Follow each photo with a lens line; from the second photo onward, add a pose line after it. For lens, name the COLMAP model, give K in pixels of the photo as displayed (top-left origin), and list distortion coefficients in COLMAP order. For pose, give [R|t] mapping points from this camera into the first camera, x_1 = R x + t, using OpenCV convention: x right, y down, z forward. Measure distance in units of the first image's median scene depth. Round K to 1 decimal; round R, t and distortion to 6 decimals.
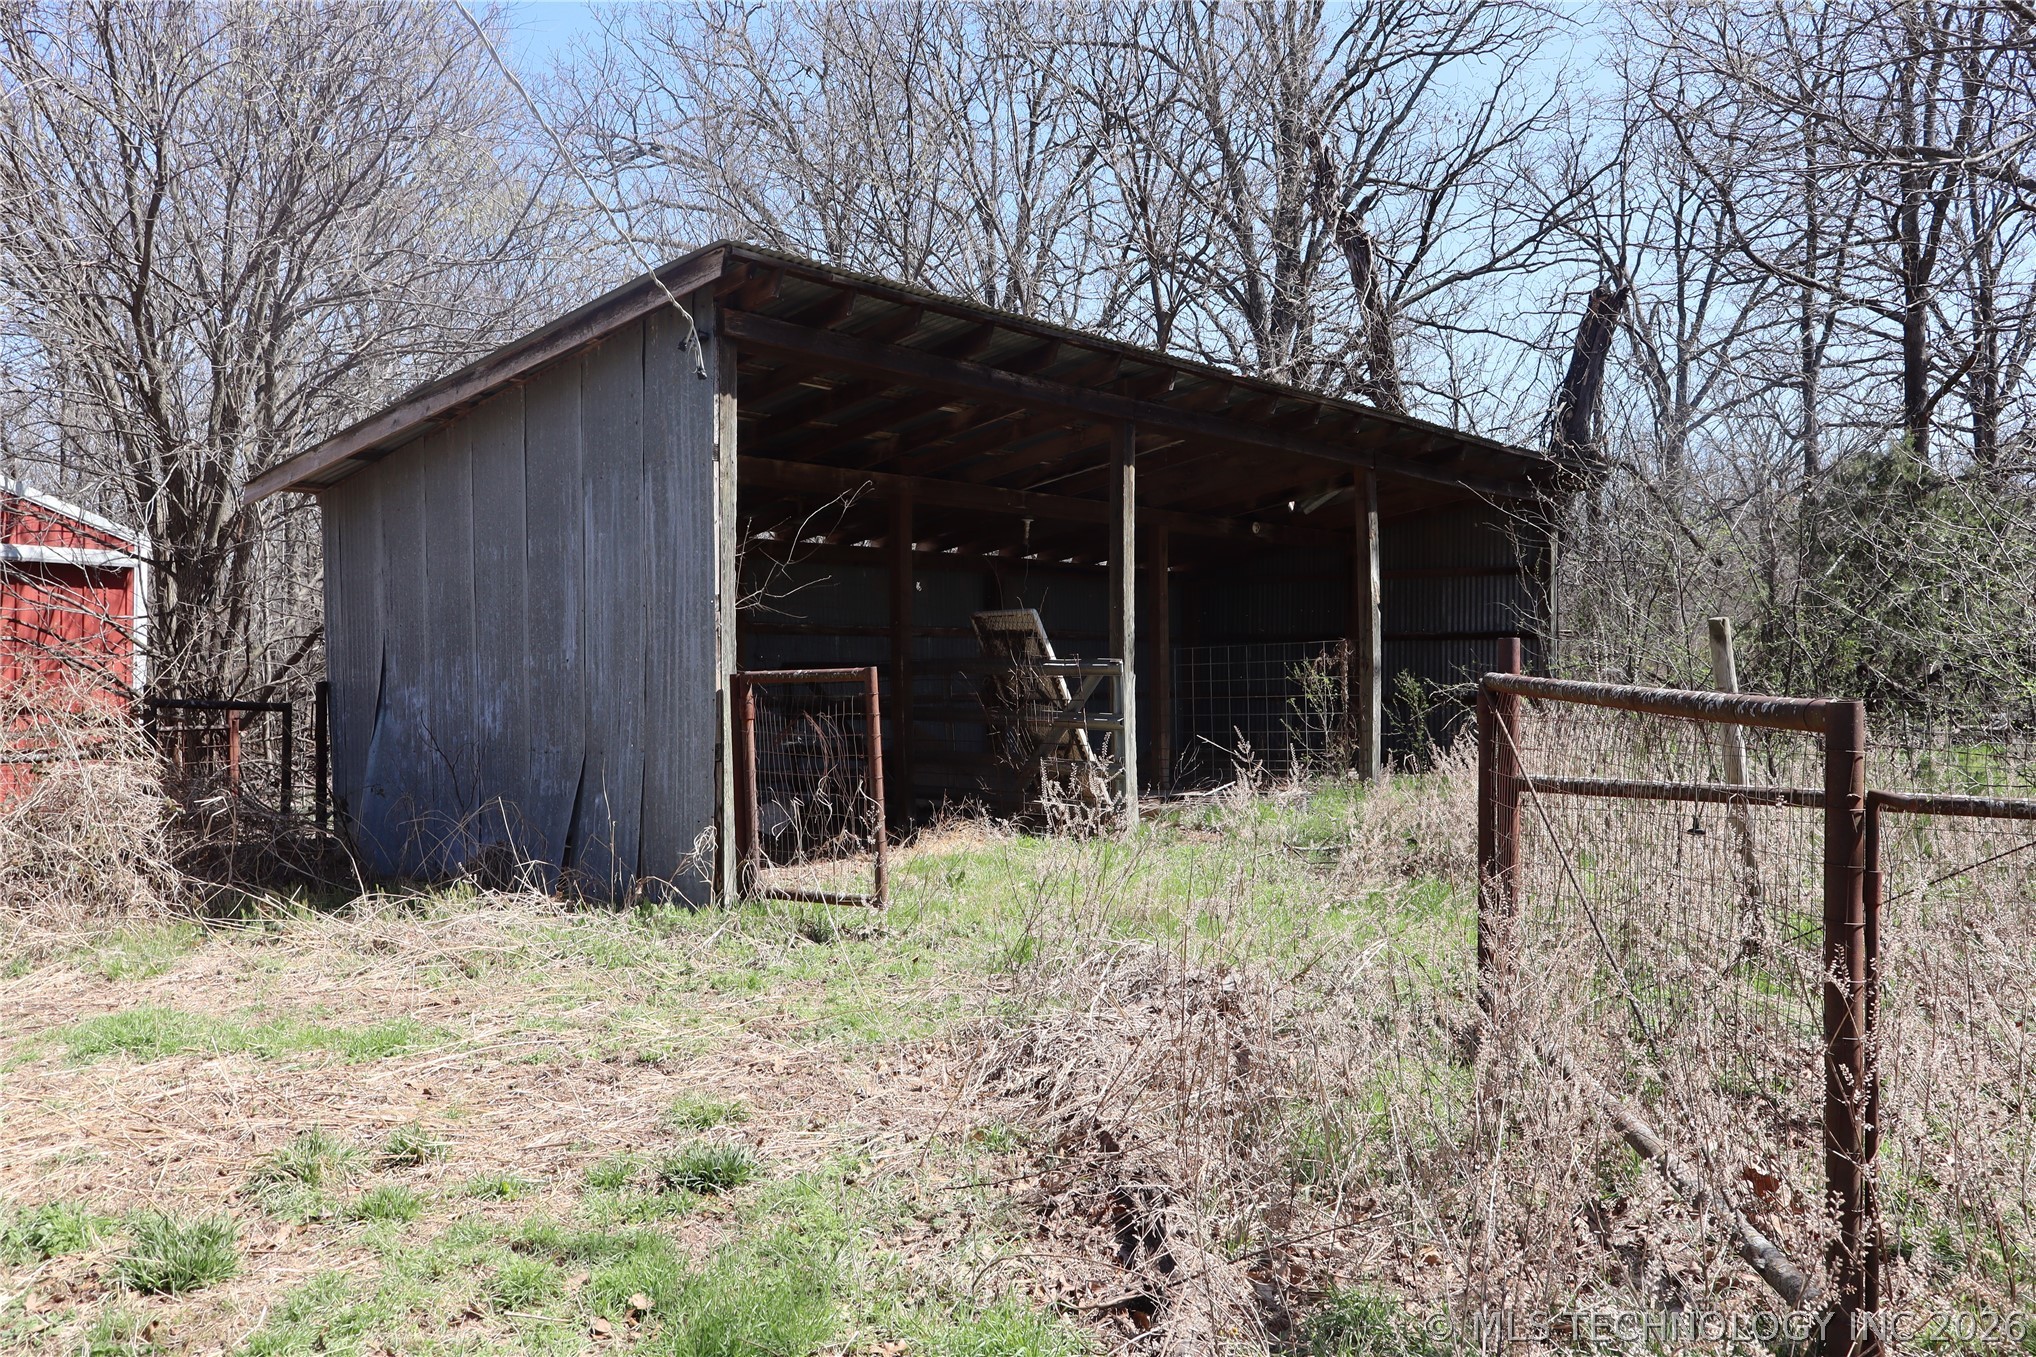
lens RADIAL K [[1727.5, 0, 1017.8], [0, 1727.5, 684.9], [0, 0, 1]] dist [0.003646, 0.004967]
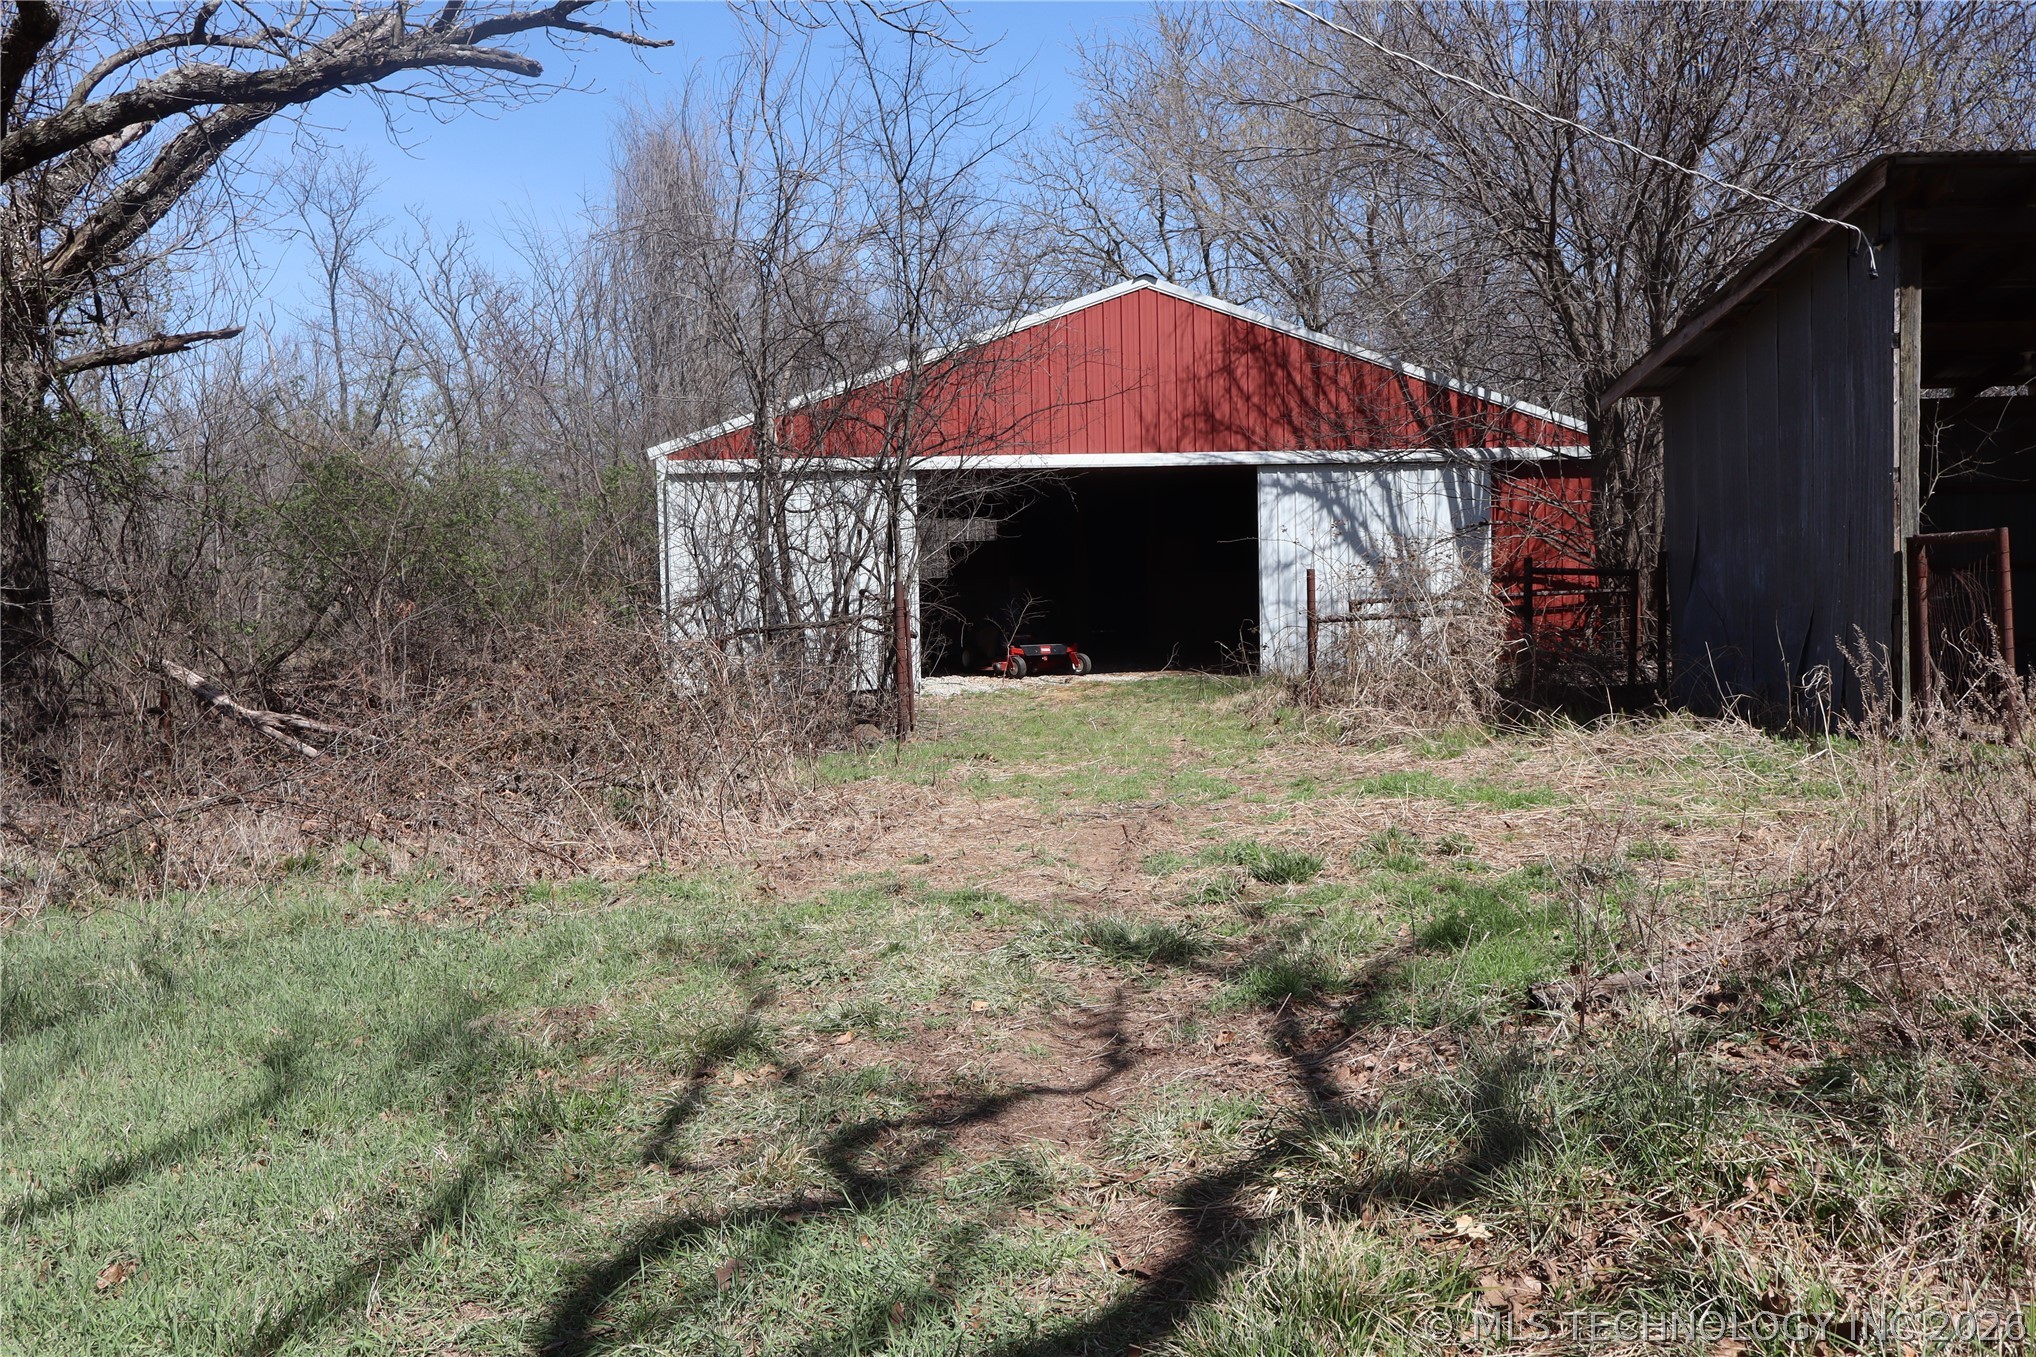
lens RADIAL K [[1727.5, 0, 1017.8], [0, 1727.5, 676.5], [0, 0, 1]] dist [0.003646, 0.004967]
pose [[0.628569, 0.032196, -0.777087, 0.349192], [0.023080, 0.997931, 0.060015, 0.003224], [0.777411, -0.055659, 0.626525, -0.165137]]
